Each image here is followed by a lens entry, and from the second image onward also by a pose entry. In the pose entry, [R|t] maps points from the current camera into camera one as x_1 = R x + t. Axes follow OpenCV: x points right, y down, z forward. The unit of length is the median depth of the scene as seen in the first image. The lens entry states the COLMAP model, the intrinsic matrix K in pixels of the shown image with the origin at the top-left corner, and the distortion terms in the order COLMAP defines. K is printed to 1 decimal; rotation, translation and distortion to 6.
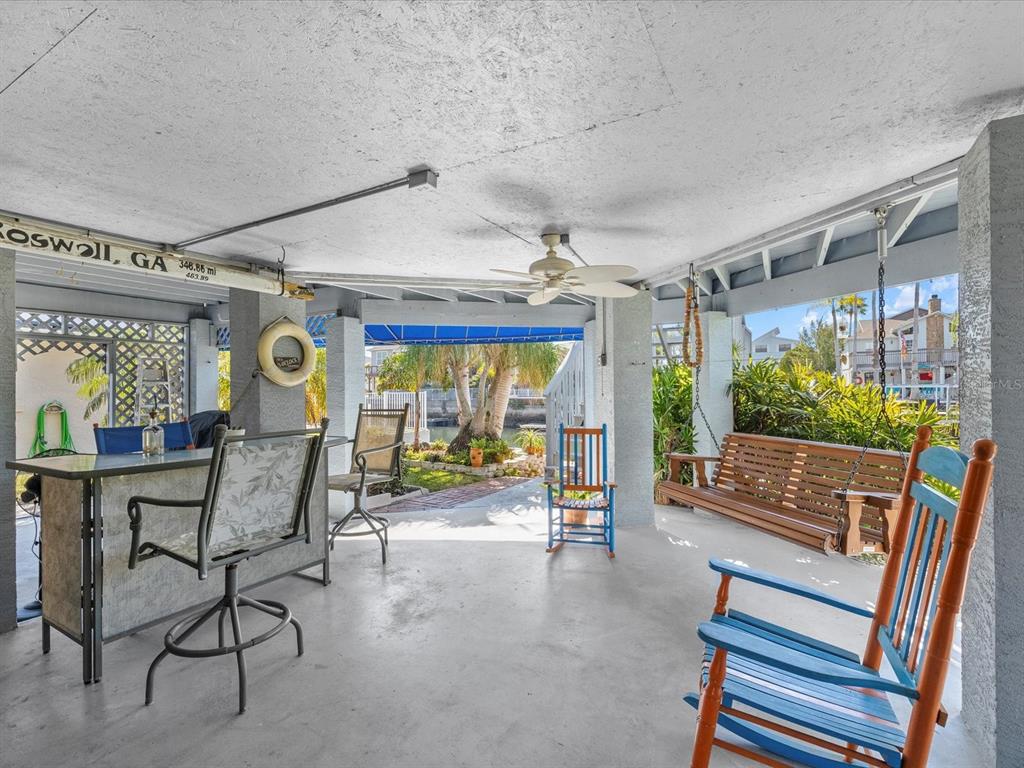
lens RADIAL K [[494.5, 0, 512.0], [0, 494.5, 384.0], [0, 0, 1]] dist [0.000907, 0.000123]
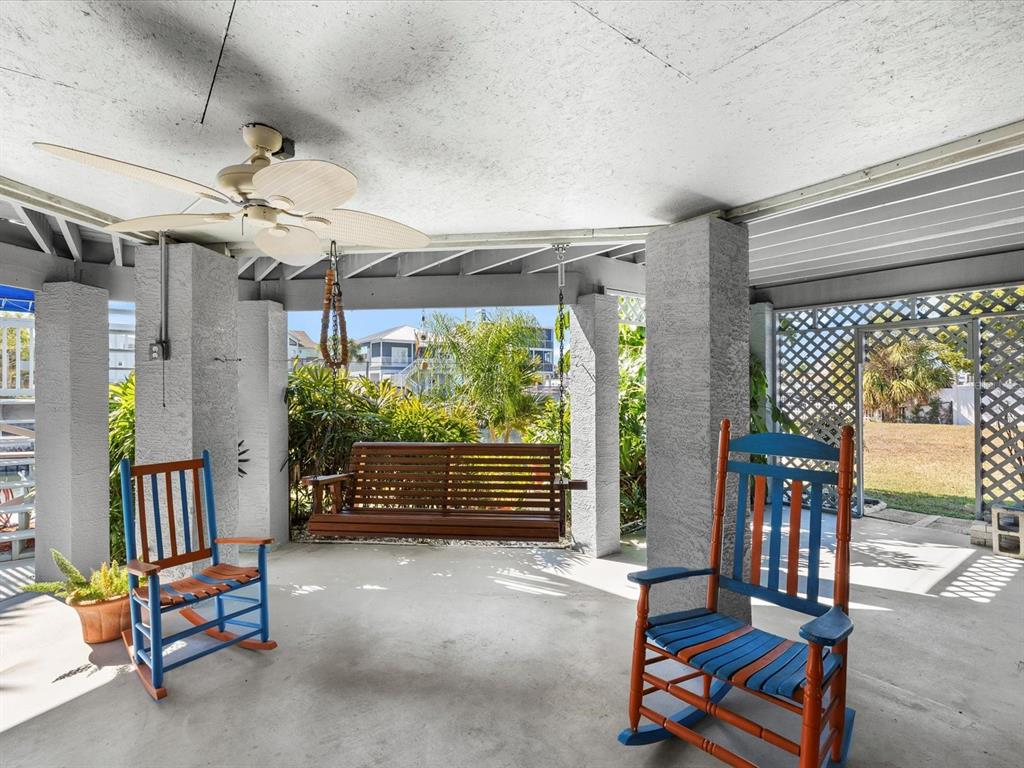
lens RADIAL K [[494.5, 0, 512.0], [0, 494.5, 384.0], [0, 0, 1]] dist [0.000907, 0.000123]
pose [[0.381029, 0.009178, 0.924518, -0.237625], [-0.000869, 0.999954, -0.009569, -0.000176], [-0.924563, 0.002842, 0.381019, 0.356148]]
